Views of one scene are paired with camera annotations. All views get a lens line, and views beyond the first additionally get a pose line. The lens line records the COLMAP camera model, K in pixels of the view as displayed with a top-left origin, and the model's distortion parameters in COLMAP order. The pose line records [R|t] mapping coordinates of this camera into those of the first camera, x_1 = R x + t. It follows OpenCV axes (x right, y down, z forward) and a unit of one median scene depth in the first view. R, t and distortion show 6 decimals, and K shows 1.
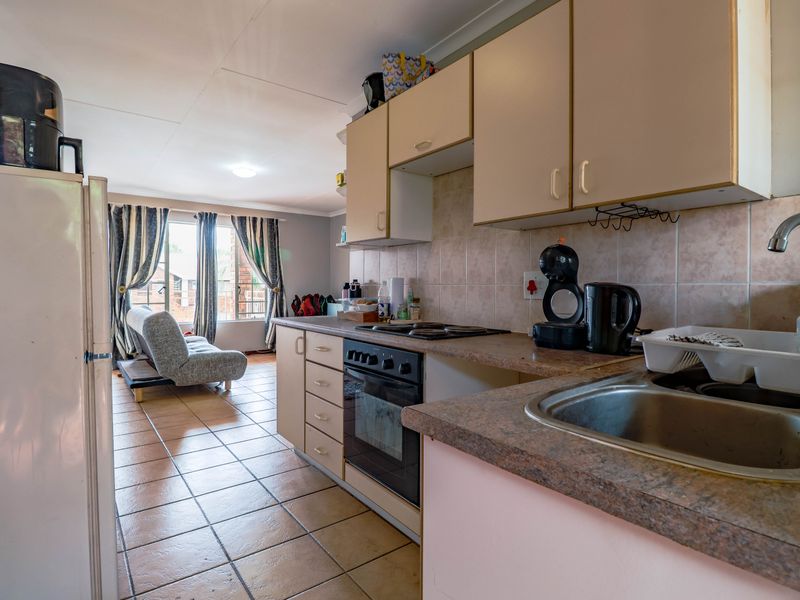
lens RADIAL K [[431.2, 0, 404.2], [0, 431.2, 299.6], [0, 0, 1]] dist [-0.006298, -0.003051]
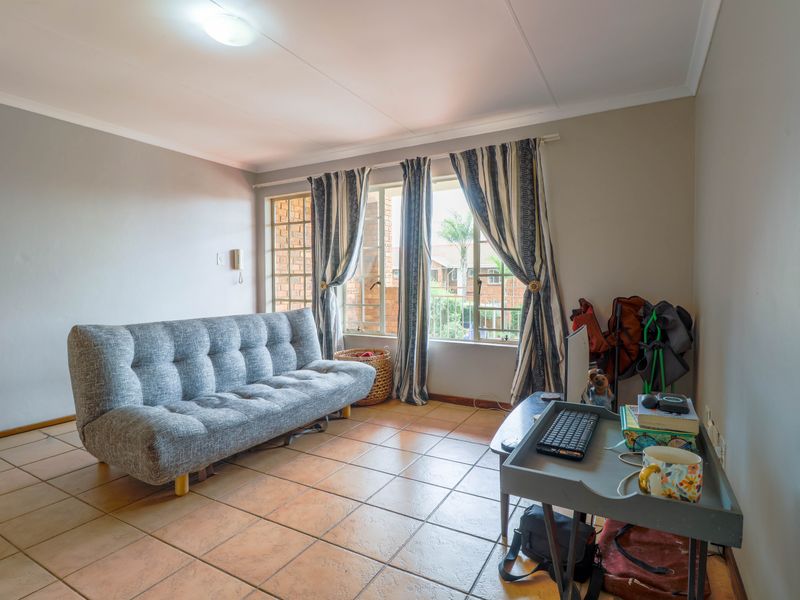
lens RADIAL K [[431.2, 0, 401.7], [0, 431.2, 294.5], [0, 0, 1]] dist [-0.006298, -0.003051]
pose [[0.382287, 0.021982, -0.923782, 0.102048], [-0.019907, 0.999681, 0.015550, -0.021282], [0.923829, 0.012445, 0.382603, 0.774789]]
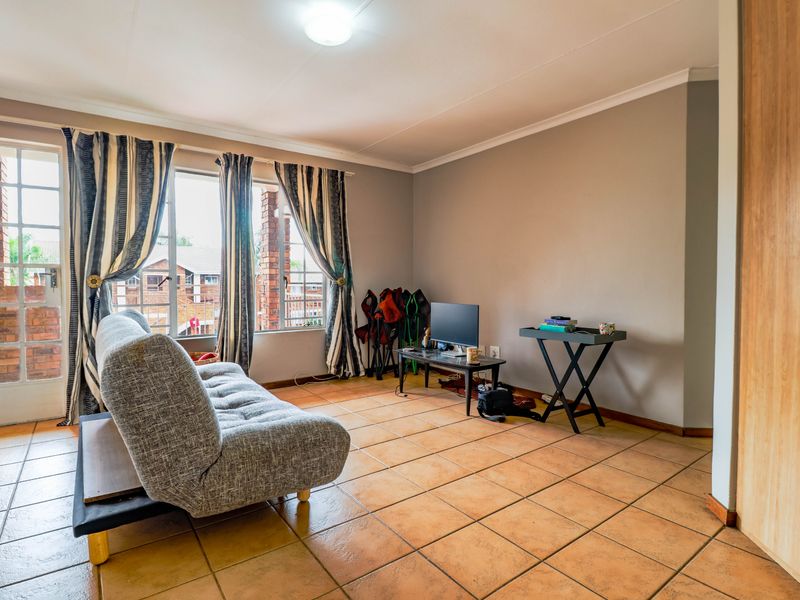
lens RADIAL K [[431.2, 0, 402.3], [0, 431.2, 298.9], [0, 0, 1]] dist [-0.006298, -0.003051]
pose [[0.999702, -0.004468, -0.023988, -0.216617], [0.004714, 0.999937, 0.010217, -0.003752], [0.023940, -0.010327, 0.999660, 0.407265]]
